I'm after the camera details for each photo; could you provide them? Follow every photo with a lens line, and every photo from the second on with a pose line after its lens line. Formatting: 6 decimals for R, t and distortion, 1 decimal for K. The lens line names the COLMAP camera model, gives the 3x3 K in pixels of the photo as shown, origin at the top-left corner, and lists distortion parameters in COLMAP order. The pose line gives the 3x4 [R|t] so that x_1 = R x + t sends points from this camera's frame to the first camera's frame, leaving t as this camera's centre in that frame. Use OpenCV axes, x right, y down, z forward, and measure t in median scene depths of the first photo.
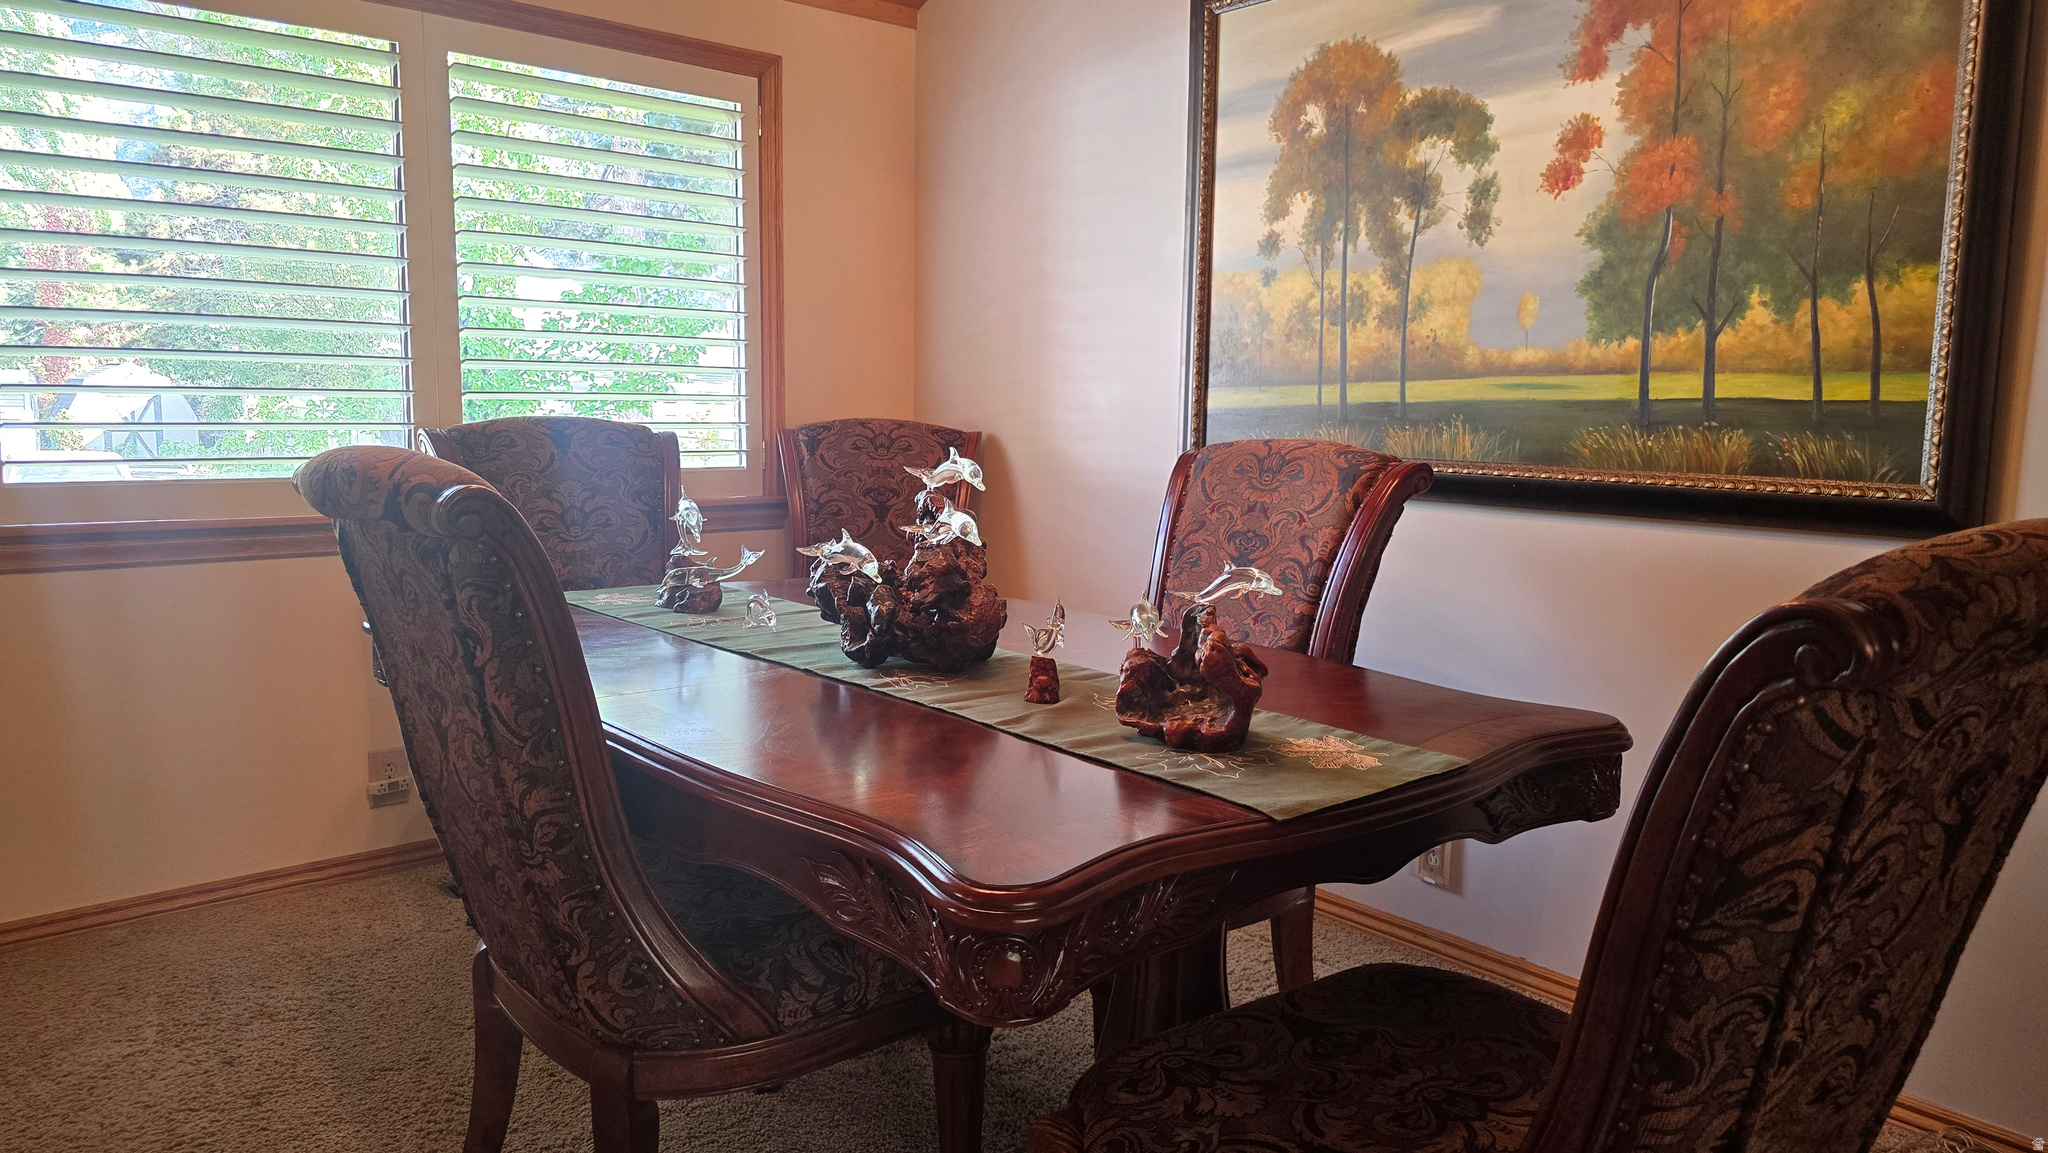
lens RADIAL K [[1344.8, 0, 1022.9], [0, 1344.8, 572.6], [0, 0, 1]] dist [0.004284, 0.000546]
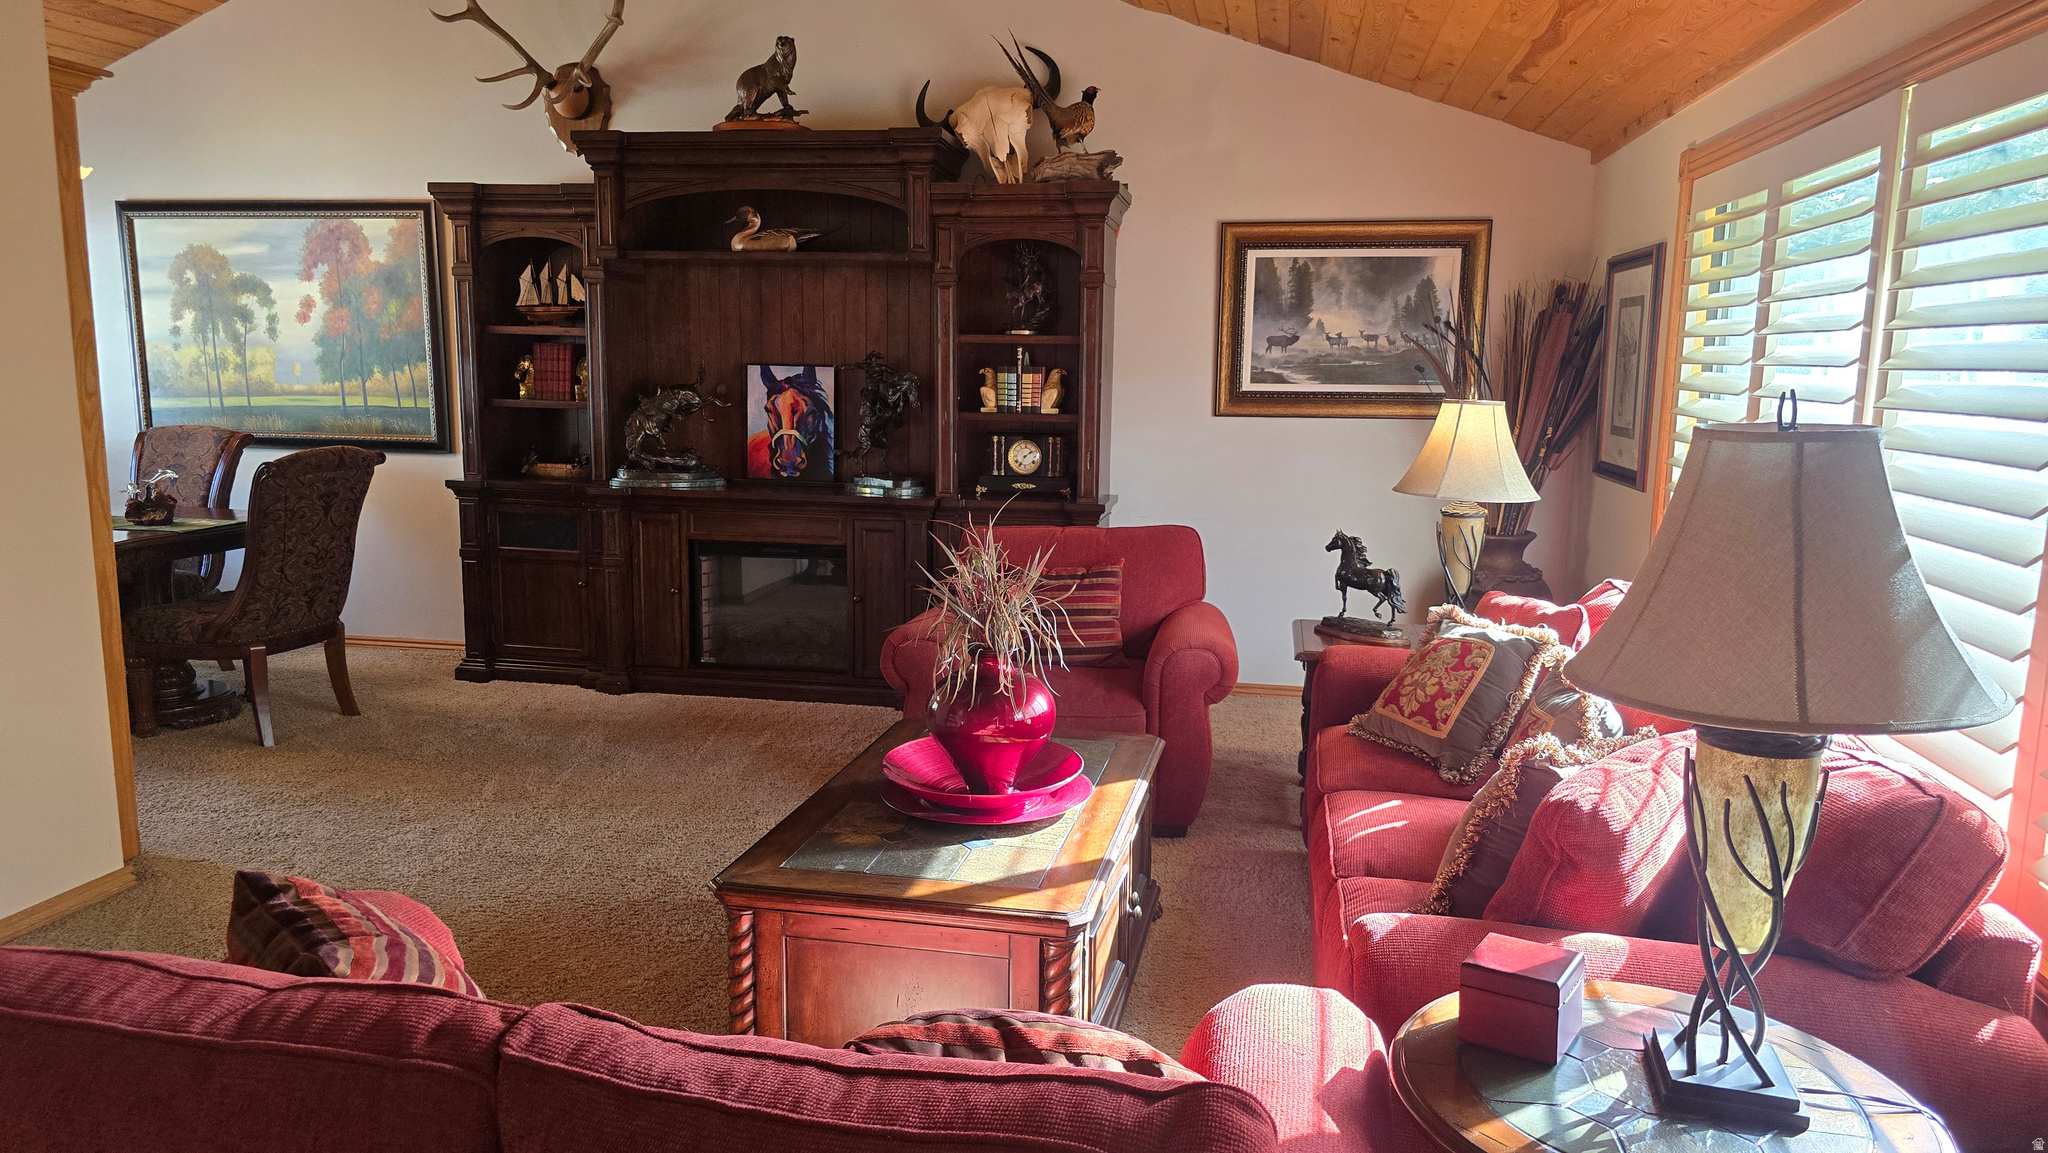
lens RADIAL K [[1344.8, 0, 1026.6], [0, 1344.8, 579.4], [0, 0, 1]] dist [0.004284, 0.000546]
pose [[0.767479, -0.107890, 0.631930, -0.208954], [0.078598, 0.994136, 0.074271, 0.114558], [-0.636238, -0.007333, 0.771458, -1.824579]]
